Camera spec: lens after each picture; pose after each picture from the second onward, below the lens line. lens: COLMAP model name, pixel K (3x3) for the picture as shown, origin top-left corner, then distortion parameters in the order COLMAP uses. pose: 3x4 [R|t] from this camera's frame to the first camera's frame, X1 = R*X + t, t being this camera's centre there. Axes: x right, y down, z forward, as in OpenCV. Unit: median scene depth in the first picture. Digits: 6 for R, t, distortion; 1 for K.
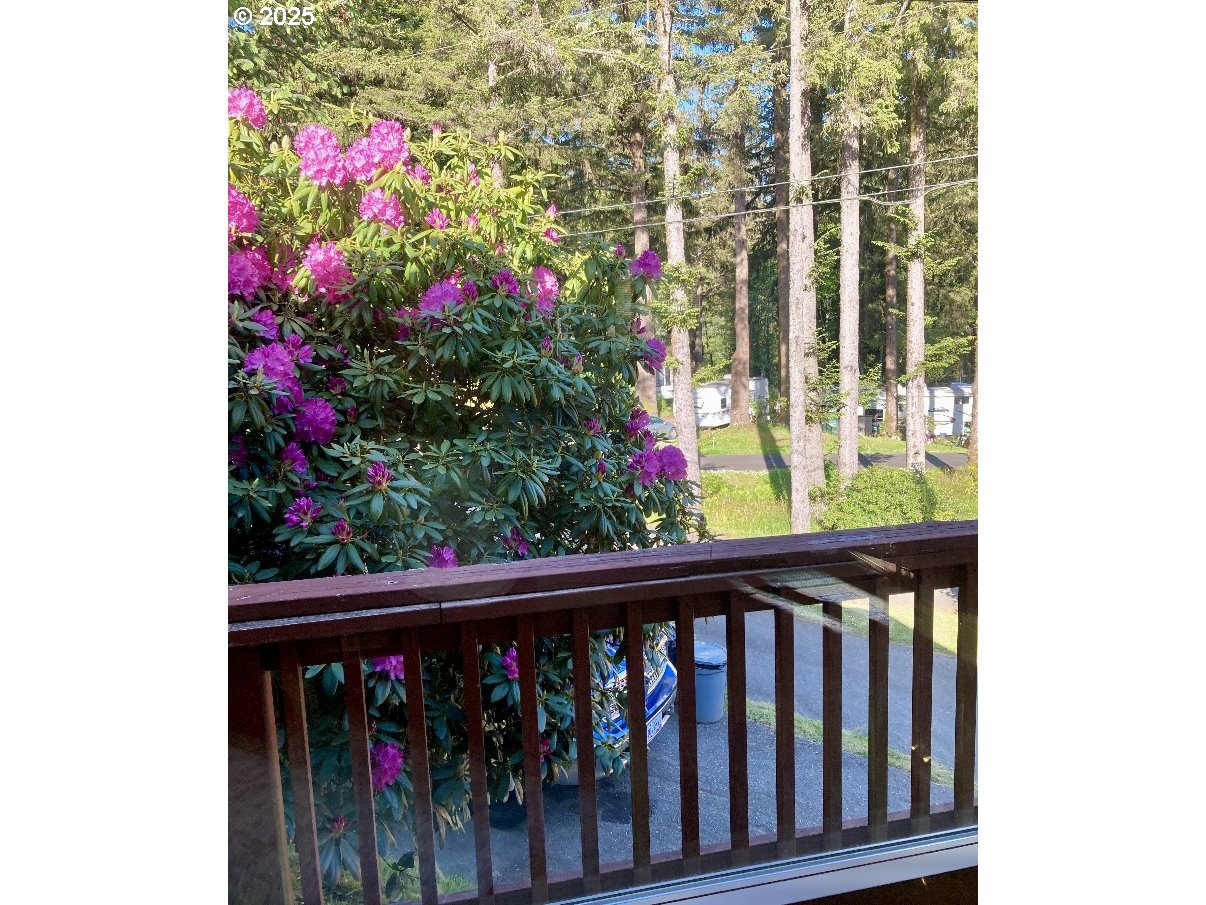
lens RADIAL K [[935.0, 0, 603.7], [0, 935.0, 454.4], [0, 0, 1]] dist [-0.005932, -0.015594]
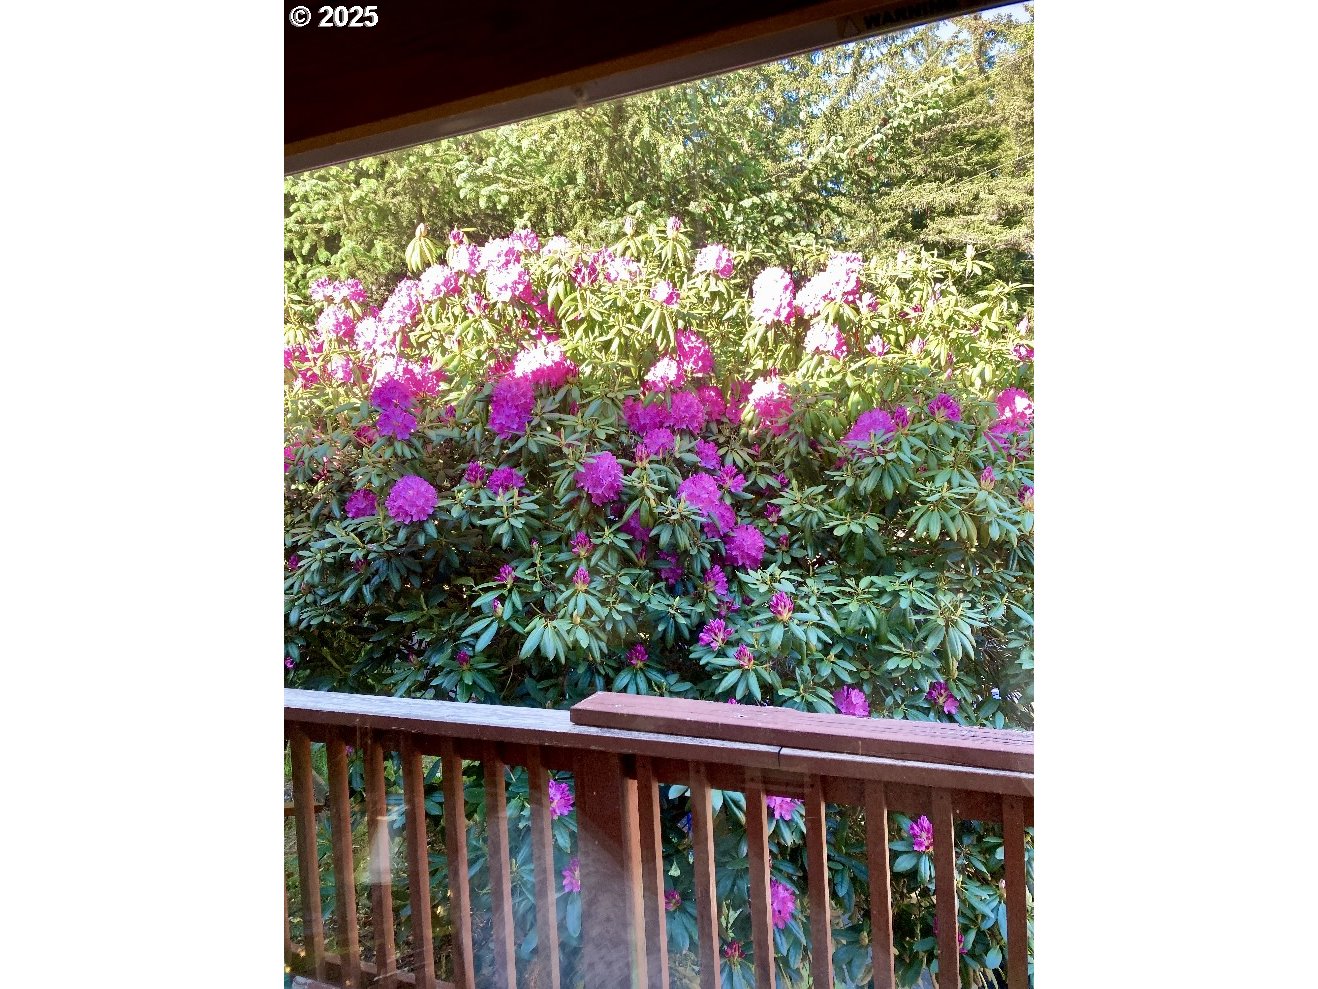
lens RADIAL K [[900.1, 0, 658.9], [0, 900.1, 493.7], [0, 0, 1]] dist [-0.020334, -0.007252]
pose [[0.754838, 0.022681, -0.655520, 0.266403], [-0.080067, 0.995114, -0.057768, -0.028585], [0.651007, 0.096091, 0.752965, 0.171780]]
